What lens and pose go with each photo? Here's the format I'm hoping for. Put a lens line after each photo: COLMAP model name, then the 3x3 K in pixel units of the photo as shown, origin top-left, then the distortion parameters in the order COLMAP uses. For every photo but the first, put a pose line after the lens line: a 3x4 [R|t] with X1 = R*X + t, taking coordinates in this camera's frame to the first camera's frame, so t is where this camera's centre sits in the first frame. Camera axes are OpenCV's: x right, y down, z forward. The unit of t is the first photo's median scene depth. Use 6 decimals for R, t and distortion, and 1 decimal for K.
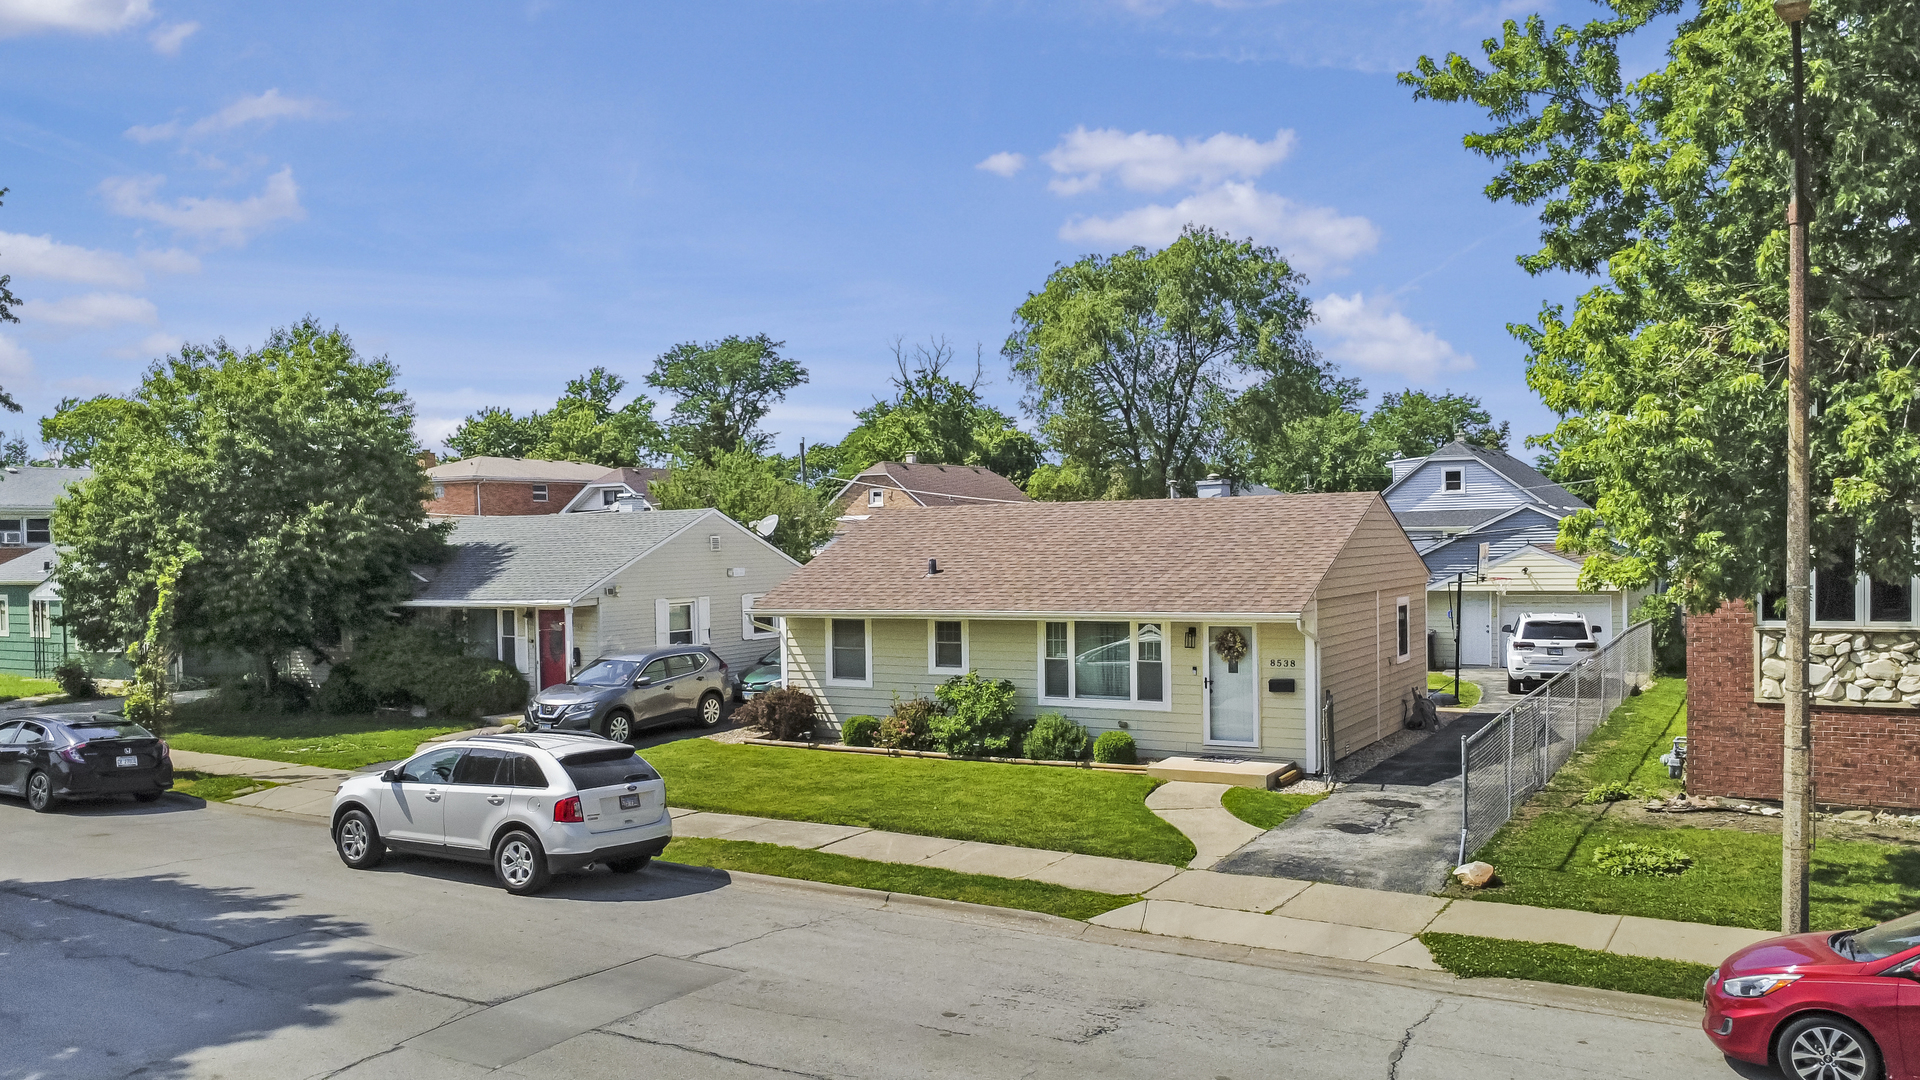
lens RADIAL K [[1411.5, 0, 960.4], [0, 1411.5, 590.5], [0, 0, 1]] dist [-0.000666, 0.000301]
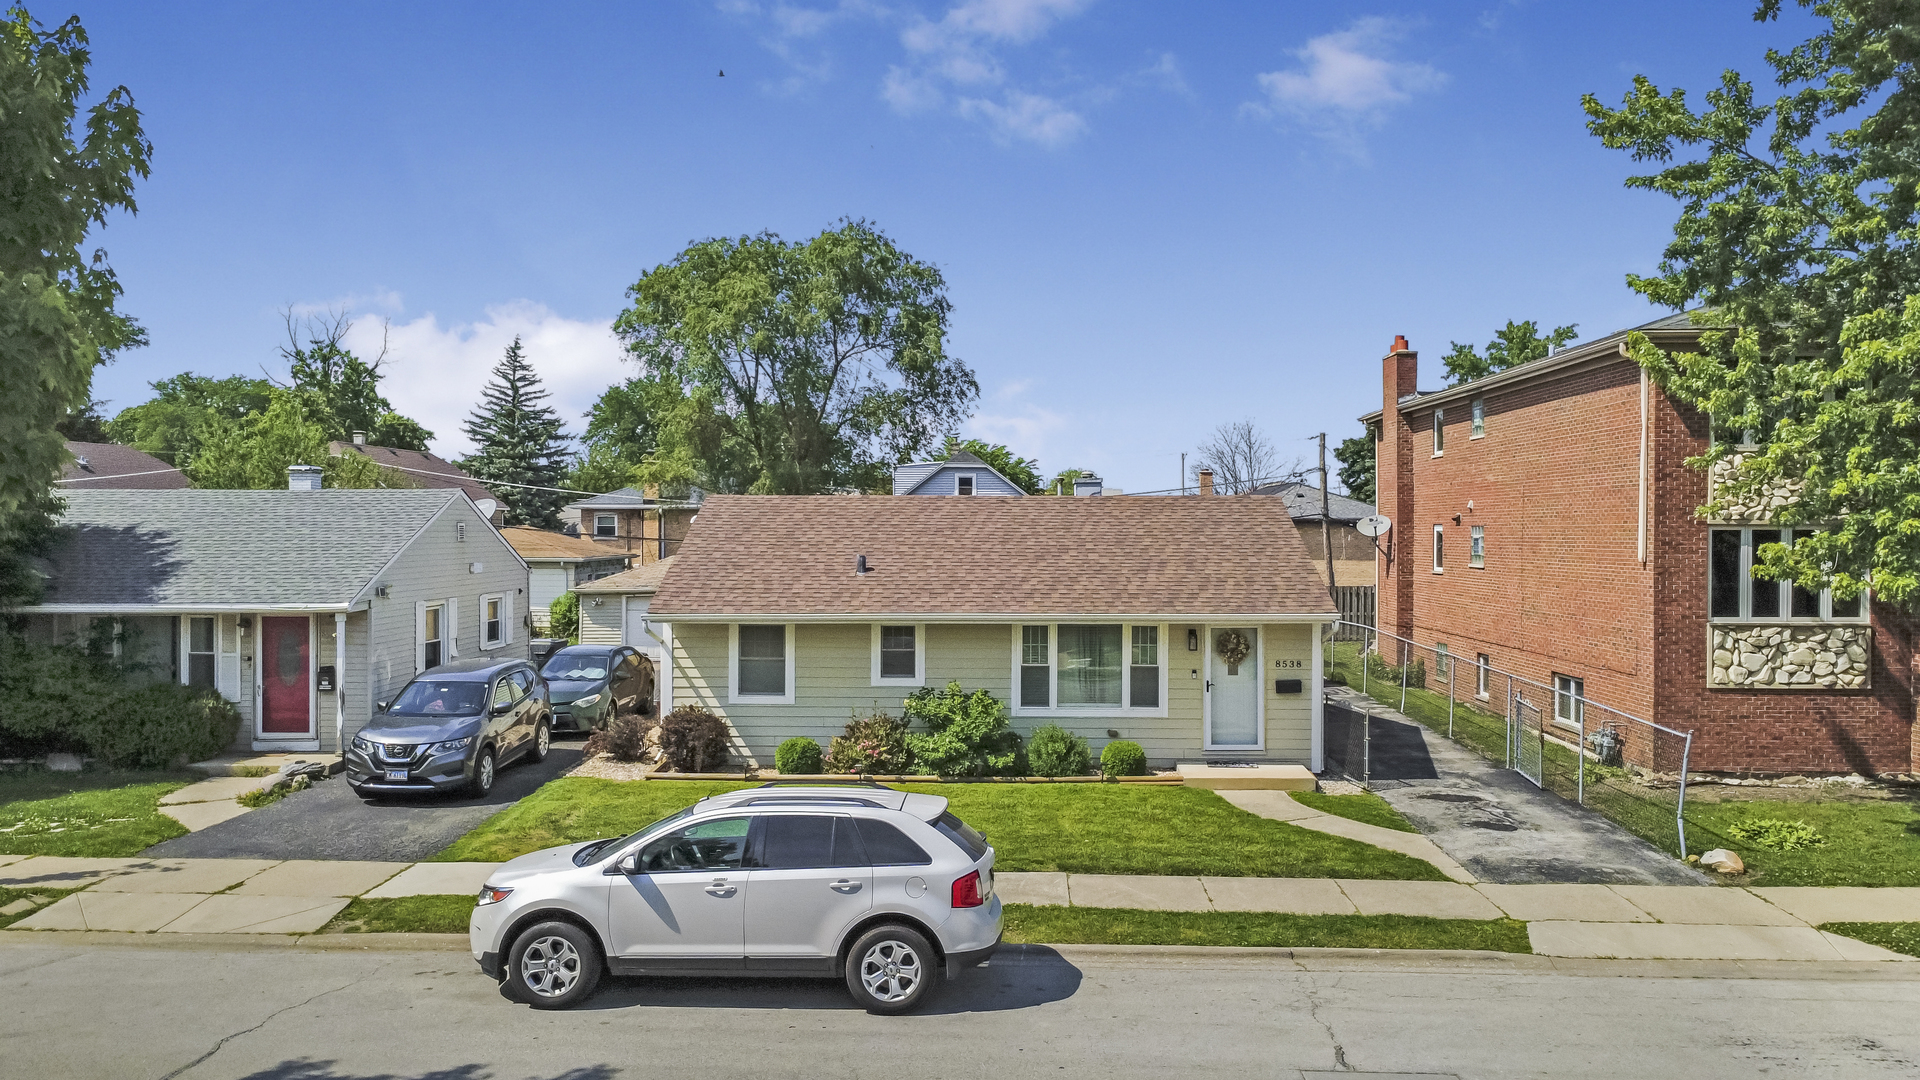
lens RADIAL K [[1373.9, 0, 960.0], [0, 1373.9, 540.0], [0, 0, 1]] dist [-0.002766, 0.001690]
pose [[0.879710, 0.016933, 0.475208, -0.435082], [-0.000512, 0.999399, -0.034665, -0.002389], [-0.475510, 0.030252, 0.879190, 0.249879]]
